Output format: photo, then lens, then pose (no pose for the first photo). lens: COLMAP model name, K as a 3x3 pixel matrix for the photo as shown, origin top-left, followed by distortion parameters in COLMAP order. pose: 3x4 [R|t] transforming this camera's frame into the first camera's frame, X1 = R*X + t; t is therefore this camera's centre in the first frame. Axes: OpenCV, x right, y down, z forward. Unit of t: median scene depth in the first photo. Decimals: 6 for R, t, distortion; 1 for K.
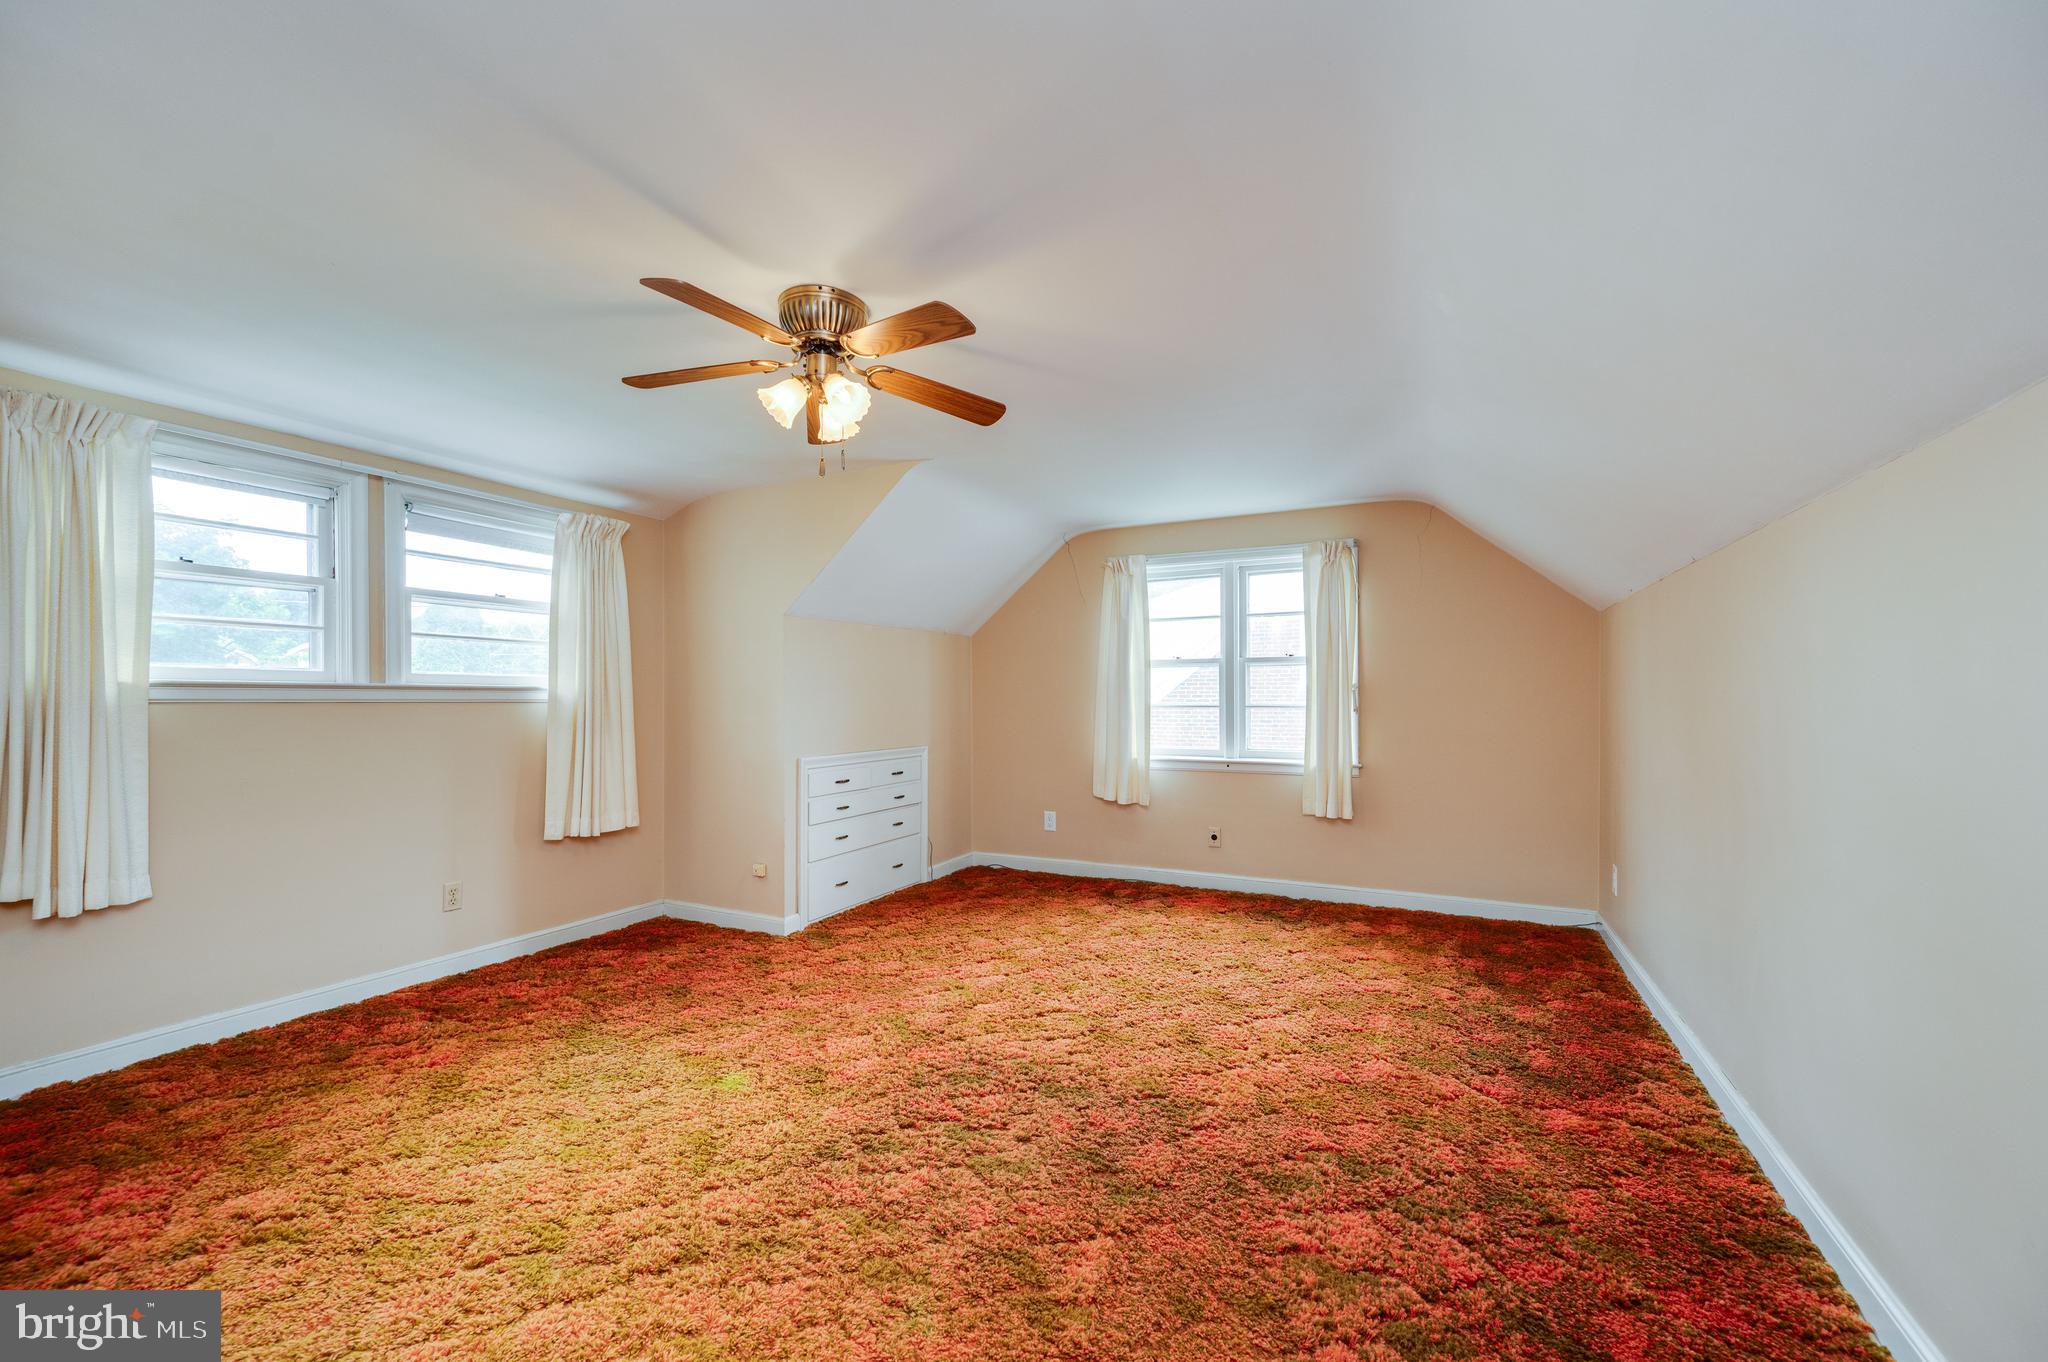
lens RADIAL K [[807.4, 0, 1026.4], [0, 807.4, 691.3], [0, 0, 1]] dist [-0.001565, -0.000363]
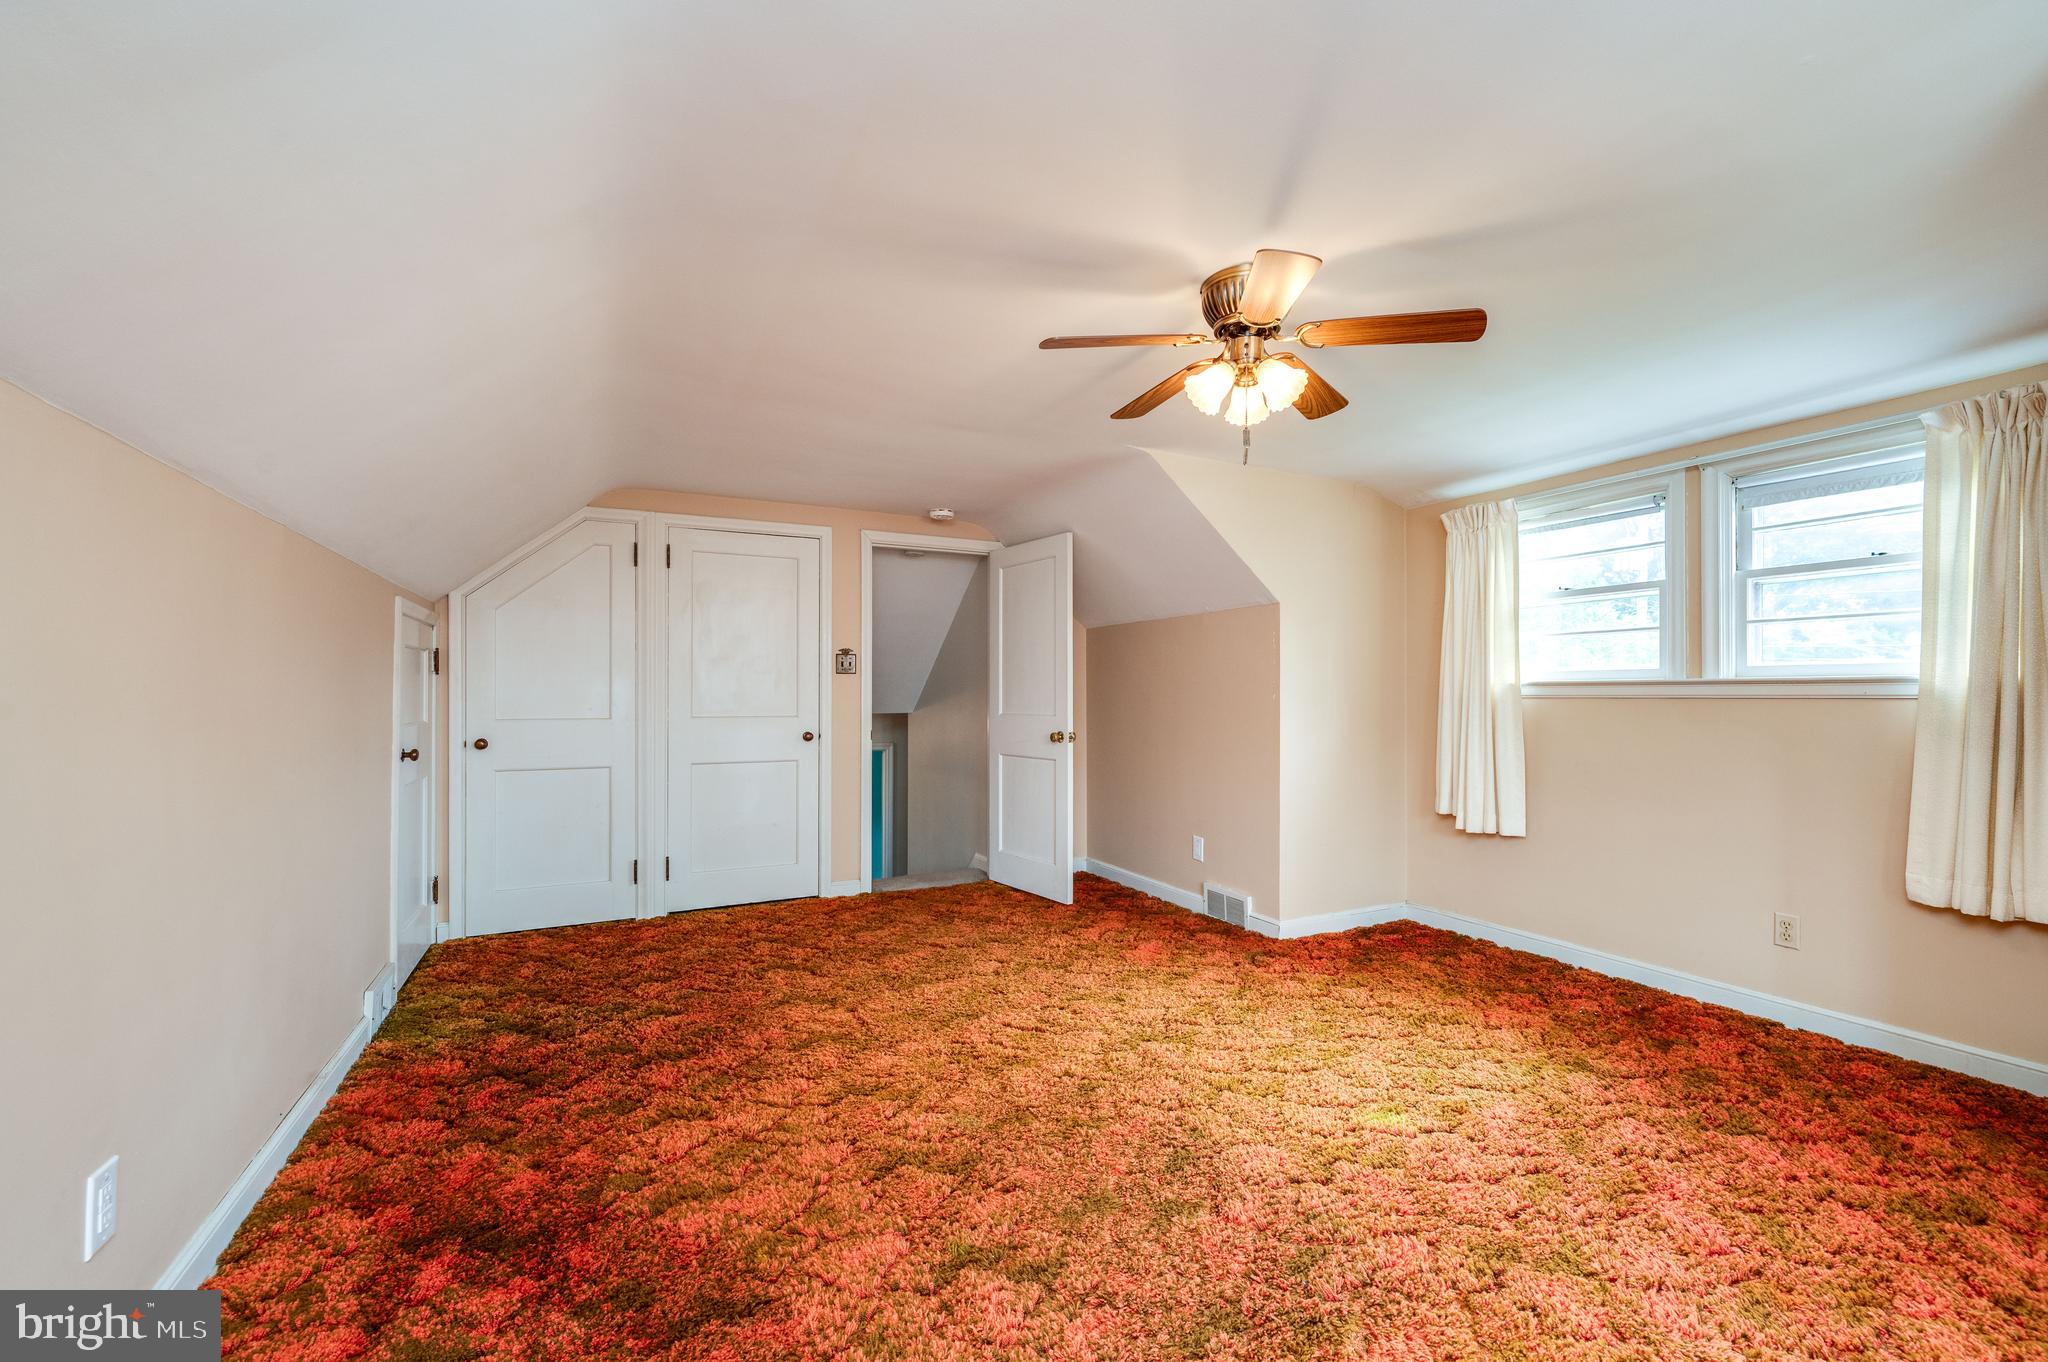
lens RADIAL K [[807.4, 0, 1026.4], [0, 807.4, 691.3], [0, 0, 1]] dist [-0.001565, -0.000363]
pose [[-0.587243, -0.003030, -0.809405, 0.457660], [0.014140, 0.999802, -0.014002, 0.007191], [0.809287, -0.019667, -0.587084, 0.914403]]
